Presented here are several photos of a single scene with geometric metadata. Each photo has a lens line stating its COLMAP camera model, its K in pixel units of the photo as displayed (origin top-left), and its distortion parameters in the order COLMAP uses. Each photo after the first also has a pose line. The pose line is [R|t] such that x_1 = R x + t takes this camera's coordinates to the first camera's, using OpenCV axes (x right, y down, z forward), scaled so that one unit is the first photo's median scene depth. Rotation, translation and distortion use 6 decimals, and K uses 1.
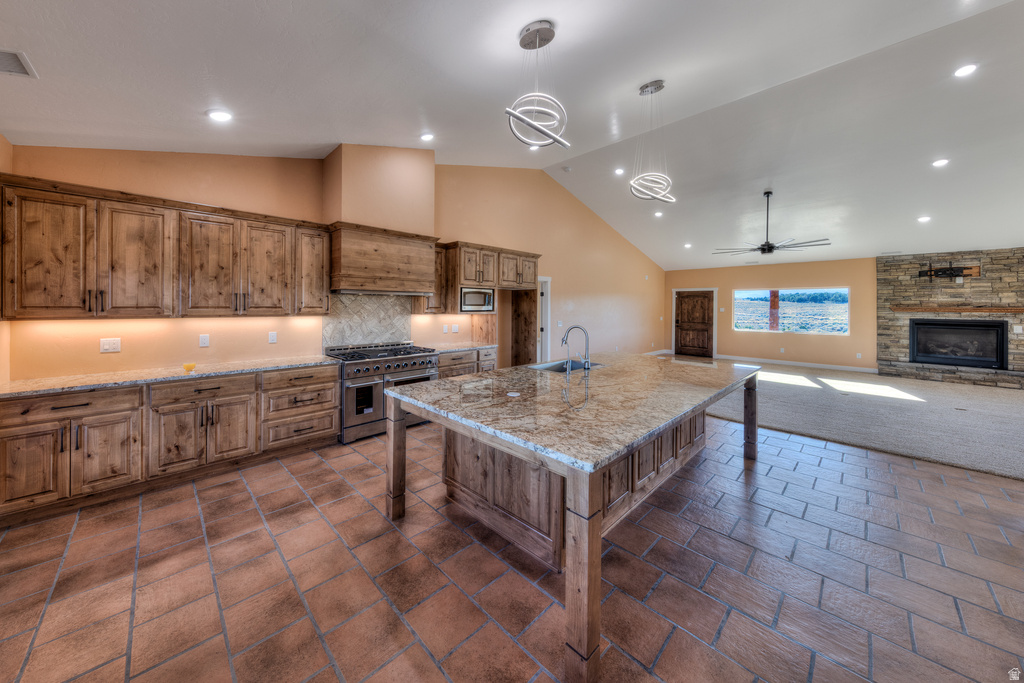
lens RADIAL K [[348.5, 0, 491.7], [0, 348.5, 305.9], [0, 0, 1]] dist [0.001149, 0.000352]
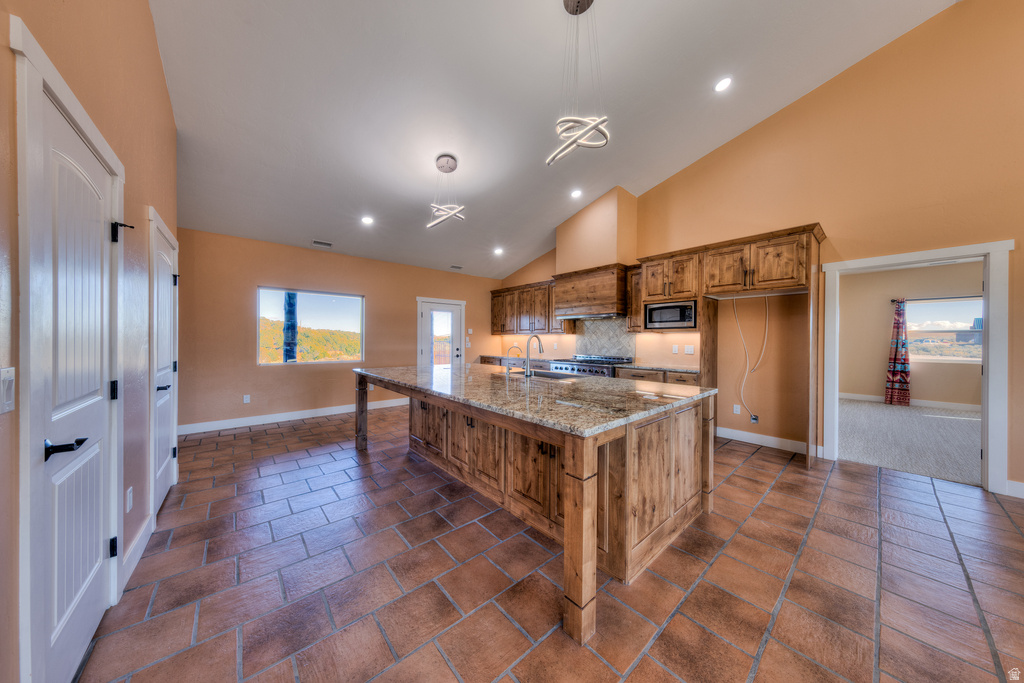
lens RADIAL K [[319.4, 0, 516.4], [0, 319.4, 340.8], [0, 0, 1]] dist [-0.000503, 0.000106]
pose [[-0.033630, -0.003659, -0.999428, 0.812568], [-0.003902, 0.999986, -0.003530, 0.053073], [0.999427, 0.003781, -0.033643, 0.667737]]
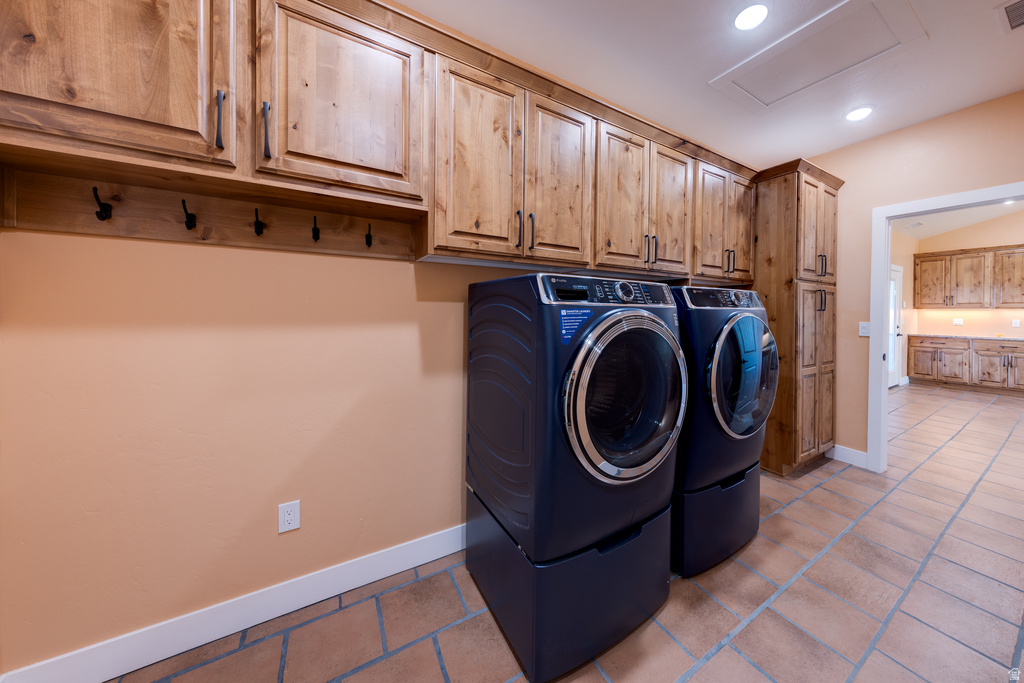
lens RADIAL K [[340.0, 0, 551.2], [0, 340.0, 311.9], [0, 0, 1]] dist [-0.003538, -0.000038]
pose [[-0.195432, -0.001373, -0.980716, 0.847385], [-0.008203, 0.999966, 0.000235, 0.044292], [0.980683, 0.008091, -0.195437, -0.614203]]
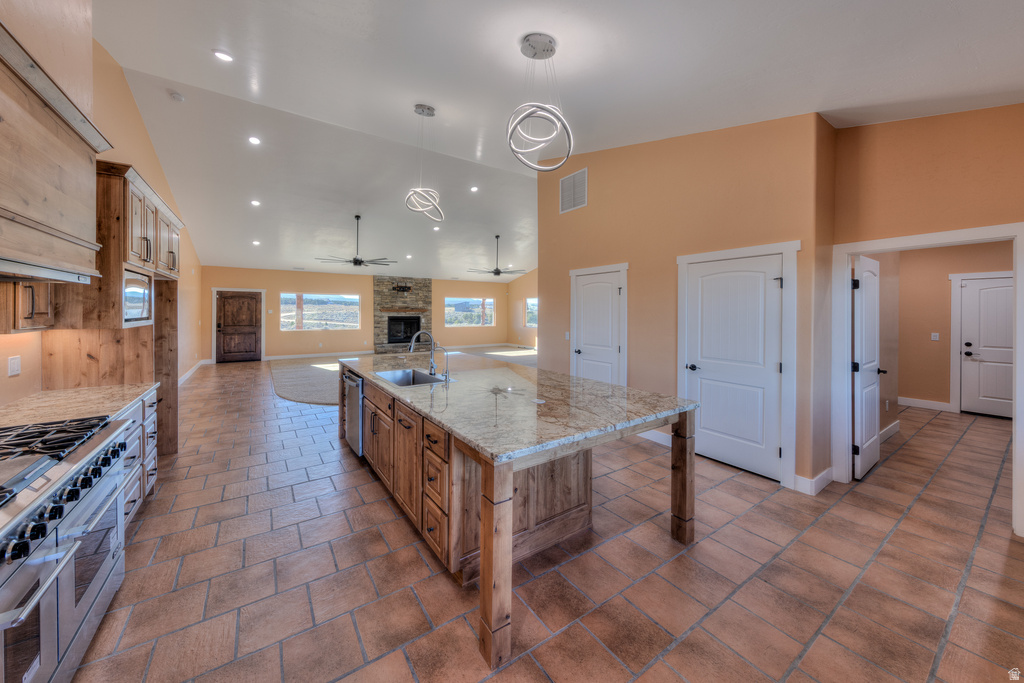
lens RADIAL K [[348.5, 0, 473.2], [0, 348.5, 313.5], [0, 0, 1]] dist [0.001149, 0.000352]
pose [[0.206977, -0.014308, 0.978241, -0.434509], [-0.004621, 0.999868, 0.015602, -0.003551], [-0.978335, -0.007750, 0.206883, 0.456644]]
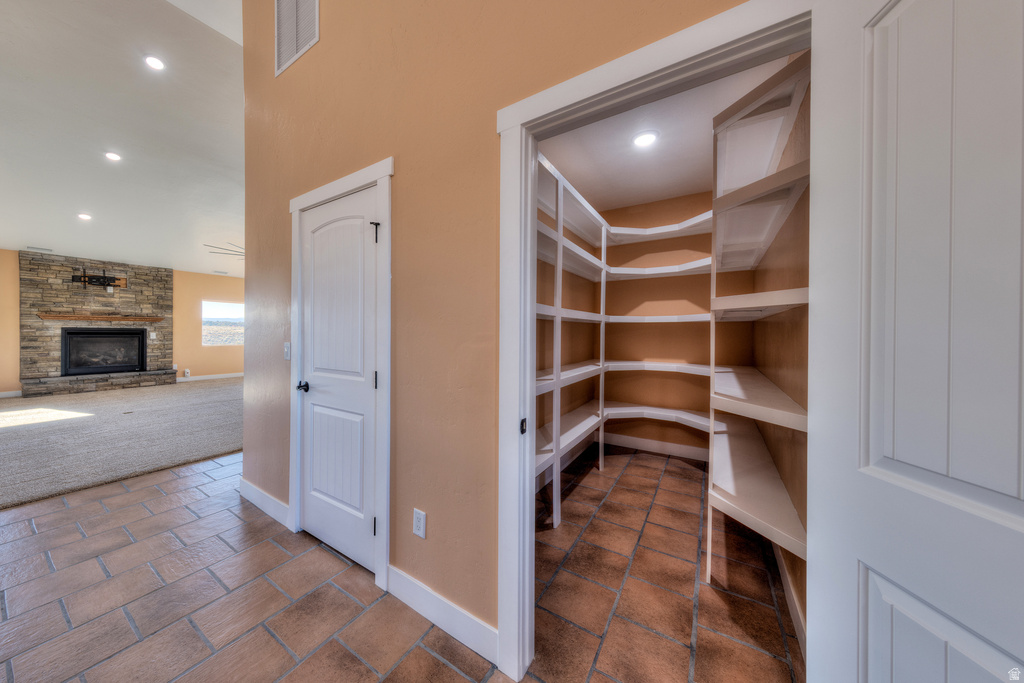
lens RADIAL K [[340.0, 0, 485.7], [0, 340.0, 333.1], [0, 0, 1]] dist [-0.003538, -0.000038]
pose [[-0.241151, -0.011097, 0.970424, 0.155748], [-0.010746, 0.999904, 0.008763, 0.049551], [-0.970428, -0.008315, -0.241247, 0.247862]]
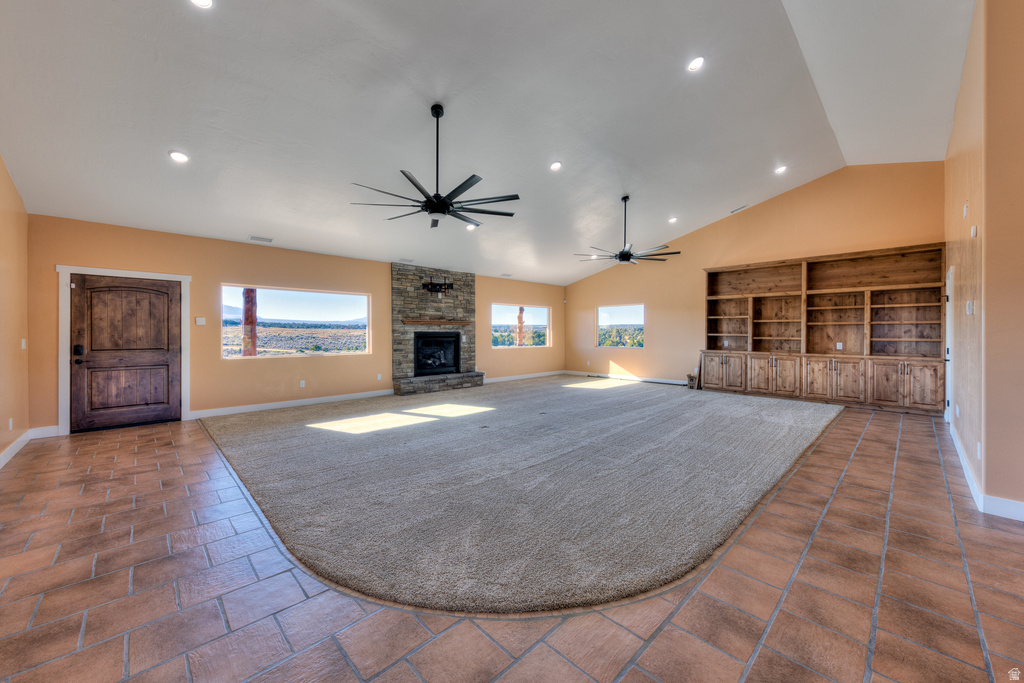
lens RADIAL K [[387.4, 0, 502.4], [0, 387.4, 334.4], [0, 0, 1]] dist [0.008052, -0.000810]
pose [[-0.008491, -0.010054, 0.999913, 0.194922], [-0.001064, 0.999949, 0.010045, 0.051519], [-0.999963, -0.000979, -0.008502, 1.199912]]
